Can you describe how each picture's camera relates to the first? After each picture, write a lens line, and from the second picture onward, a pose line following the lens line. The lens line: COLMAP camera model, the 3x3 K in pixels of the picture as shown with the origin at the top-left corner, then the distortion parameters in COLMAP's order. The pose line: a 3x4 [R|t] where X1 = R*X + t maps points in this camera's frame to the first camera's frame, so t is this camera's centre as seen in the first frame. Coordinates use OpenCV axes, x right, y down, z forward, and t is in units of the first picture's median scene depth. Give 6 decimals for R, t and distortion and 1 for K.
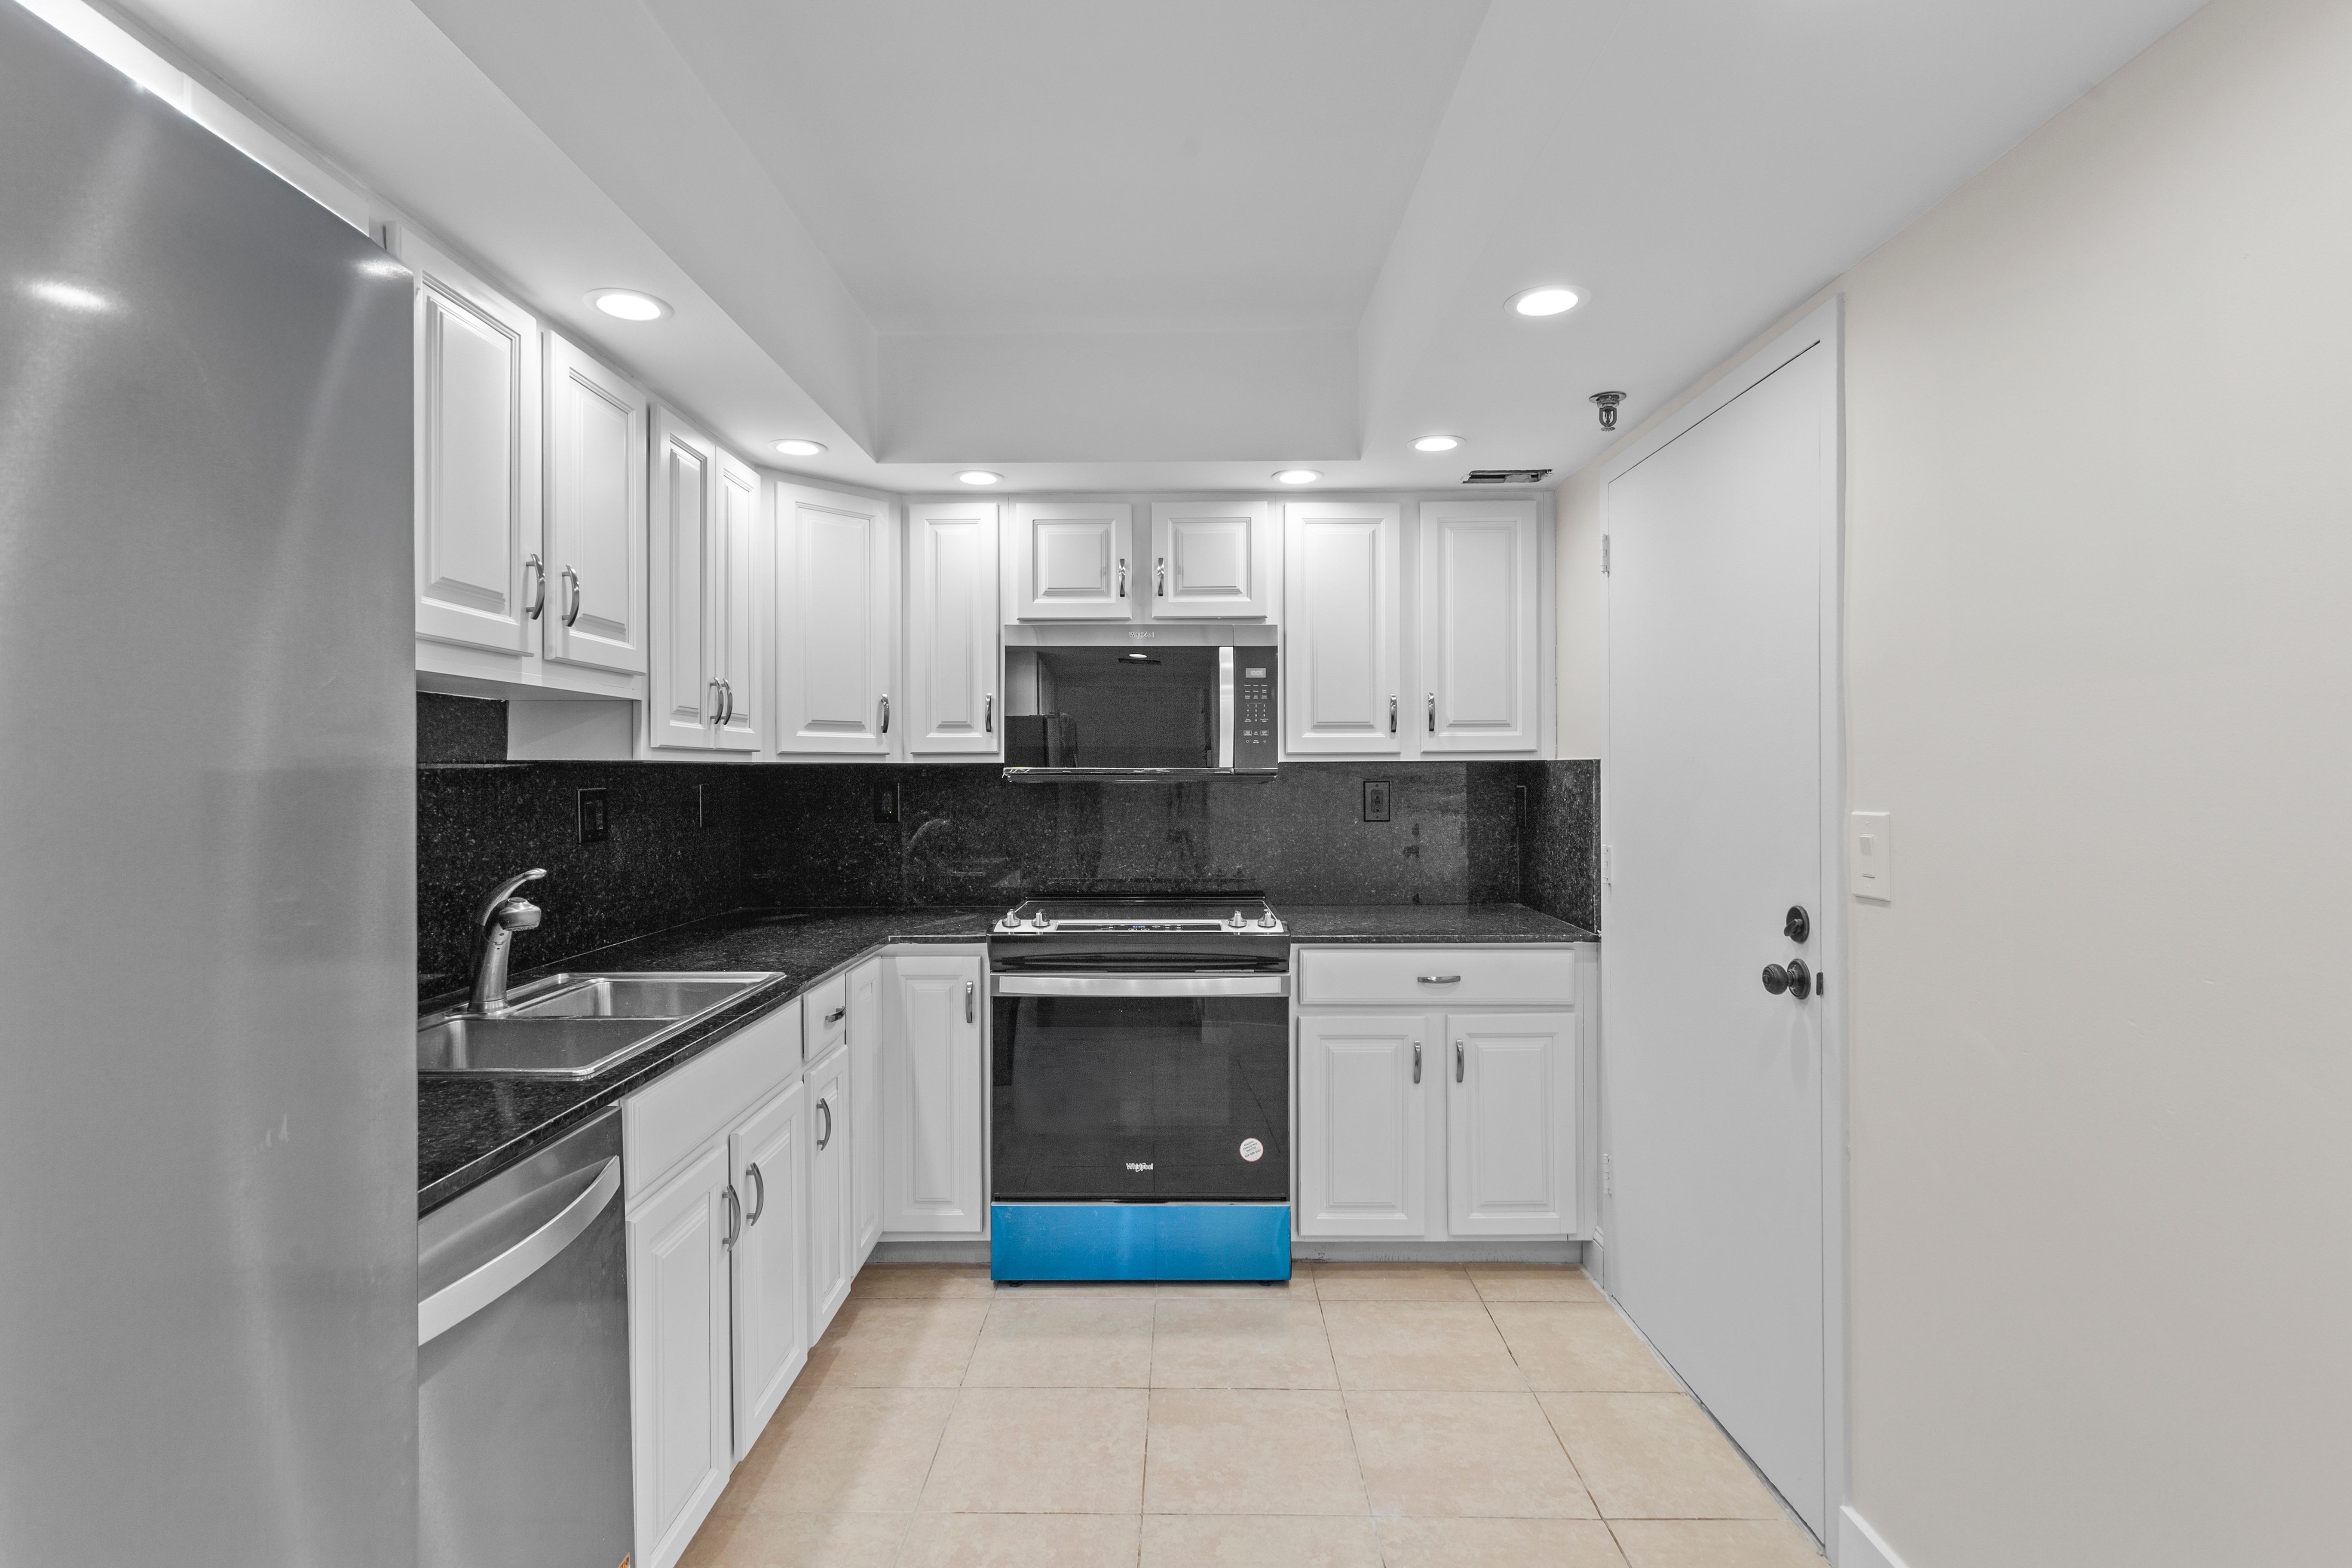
lens RADIAL K [[1127.9, 0, 1128.4], [0, 1127.9, 753.2], [0, 0, 1]] dist [0.002249, 0.001949]
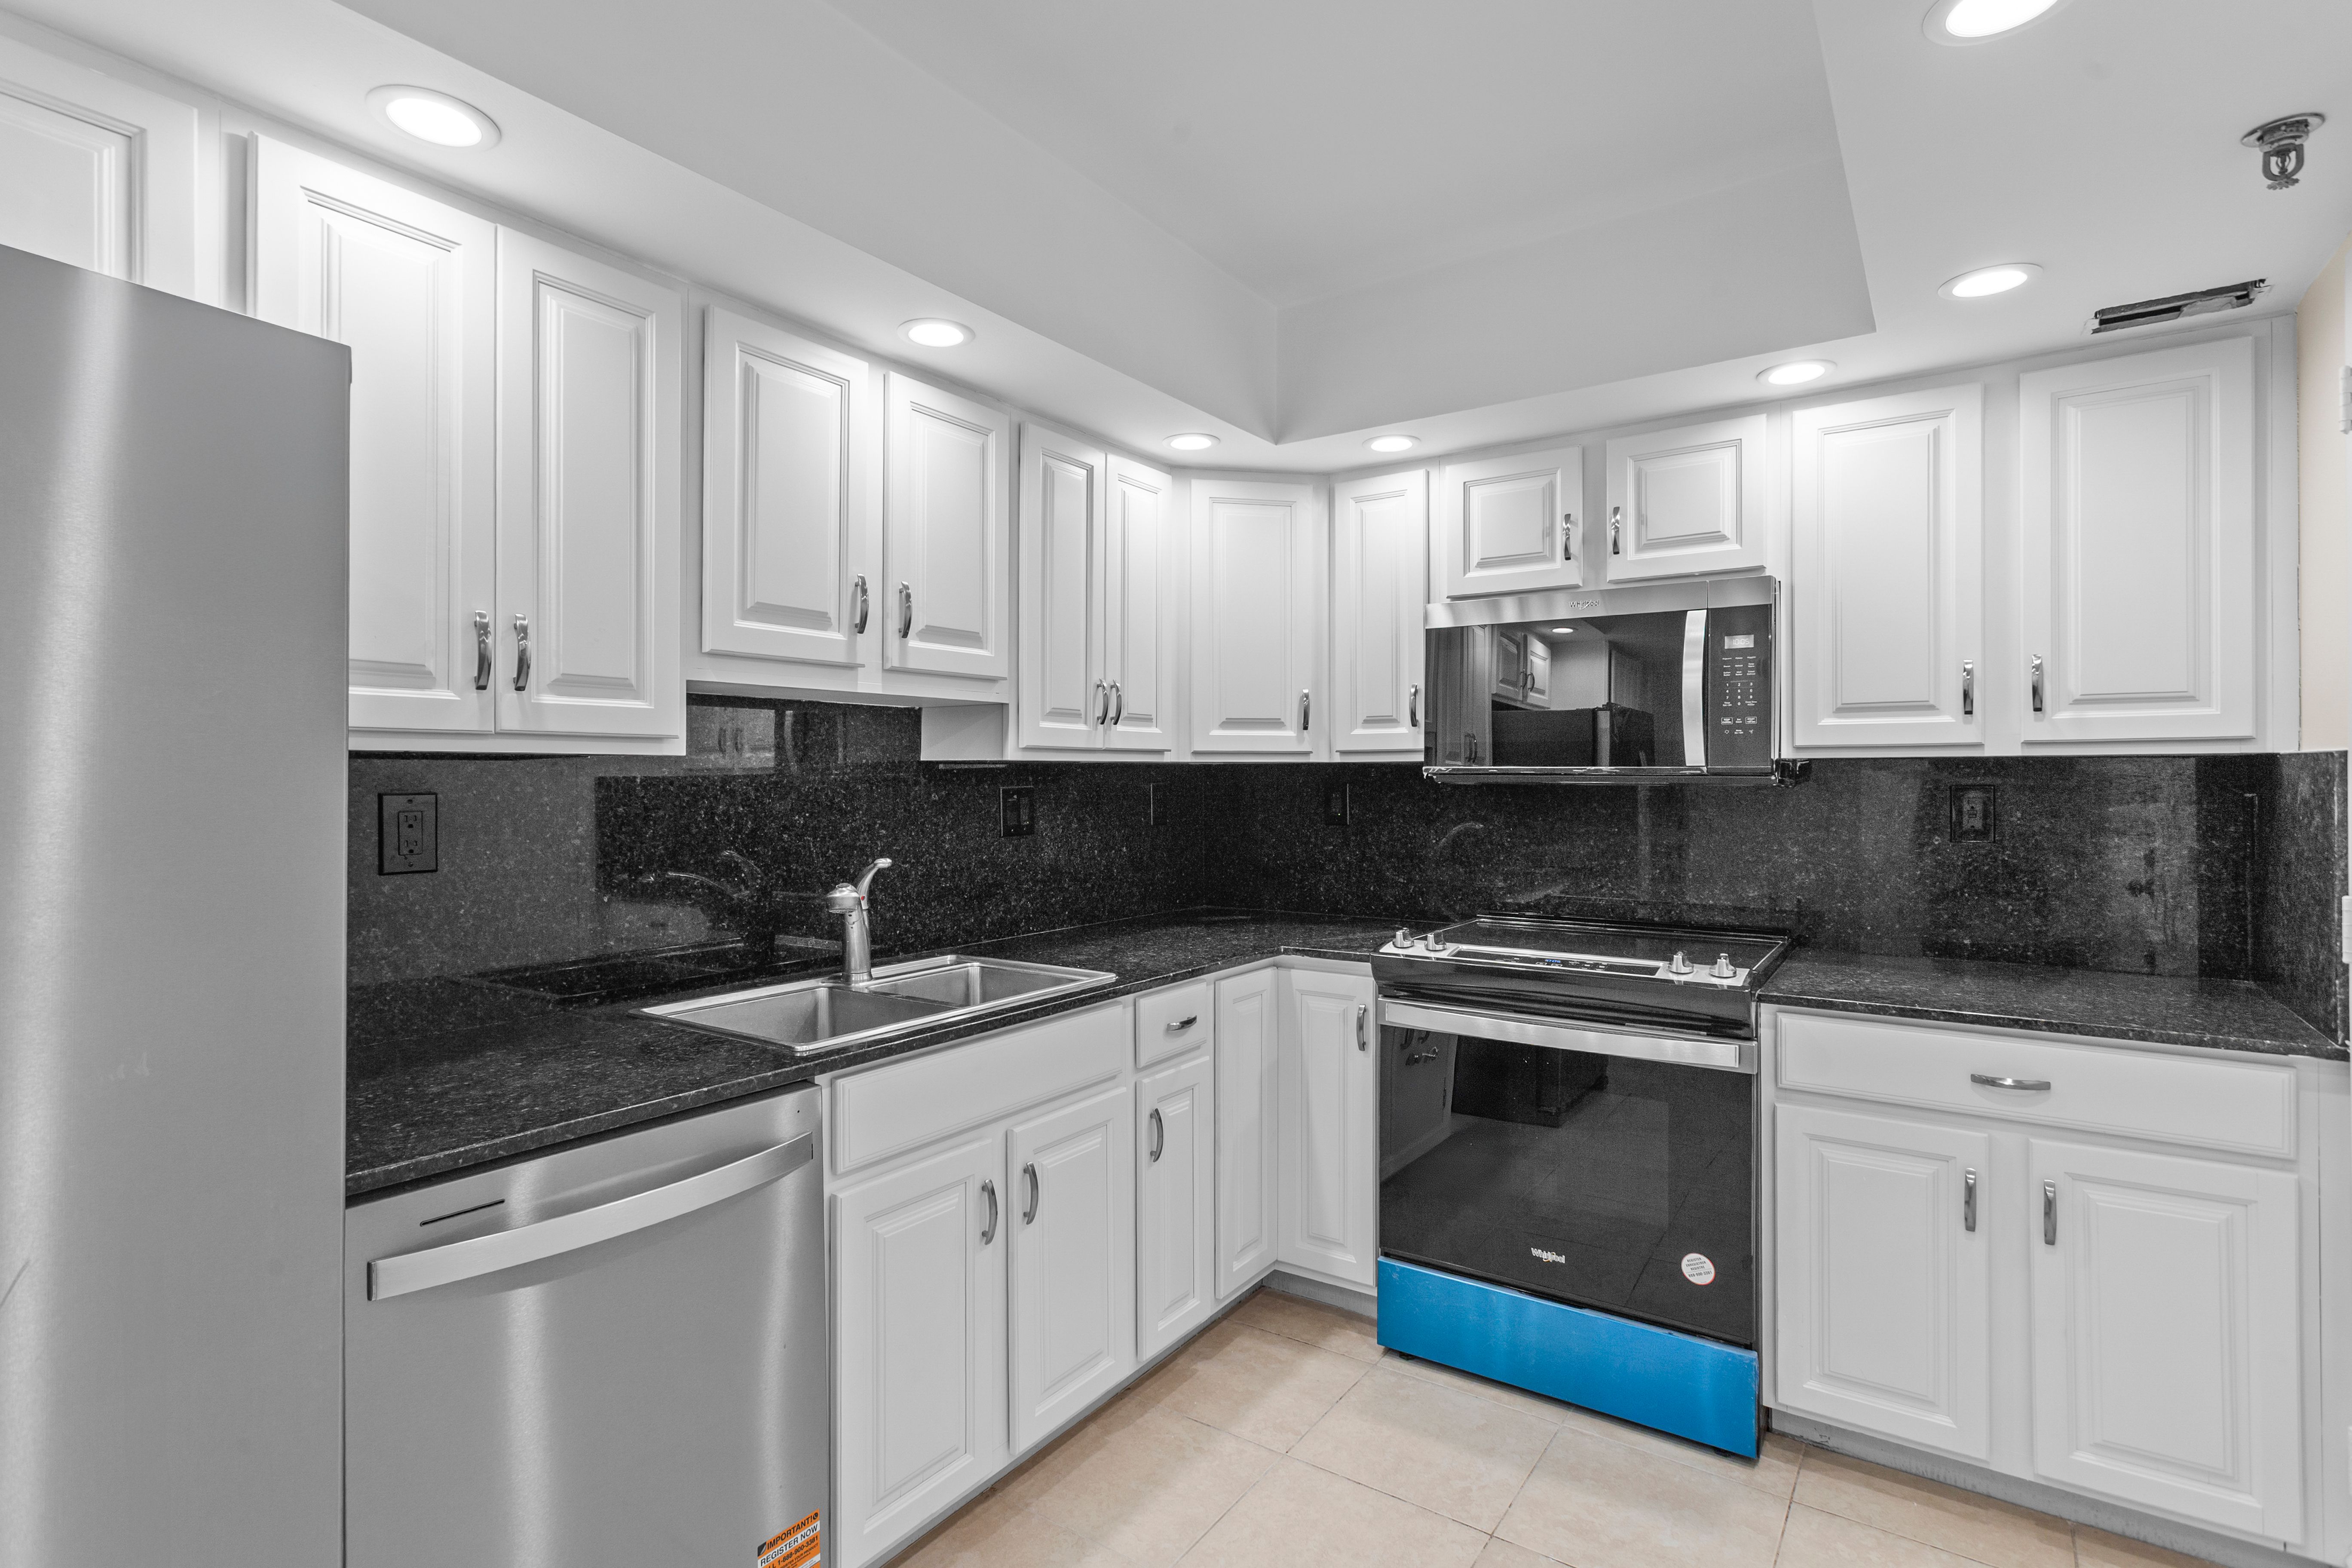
lens RADIAL K [[1127.9, 0, 1128.4], [0, 1127.9, 753.2], [0, 0, 1]] dist [0.002249, 0.001949]
pose [[0.832806, -0.008461, -0.553500, 0.211017], [0.008442, 0.999961, -0.002583, 0.002837], [0.553500, -0.002522, 0.832845, 0.153424]]
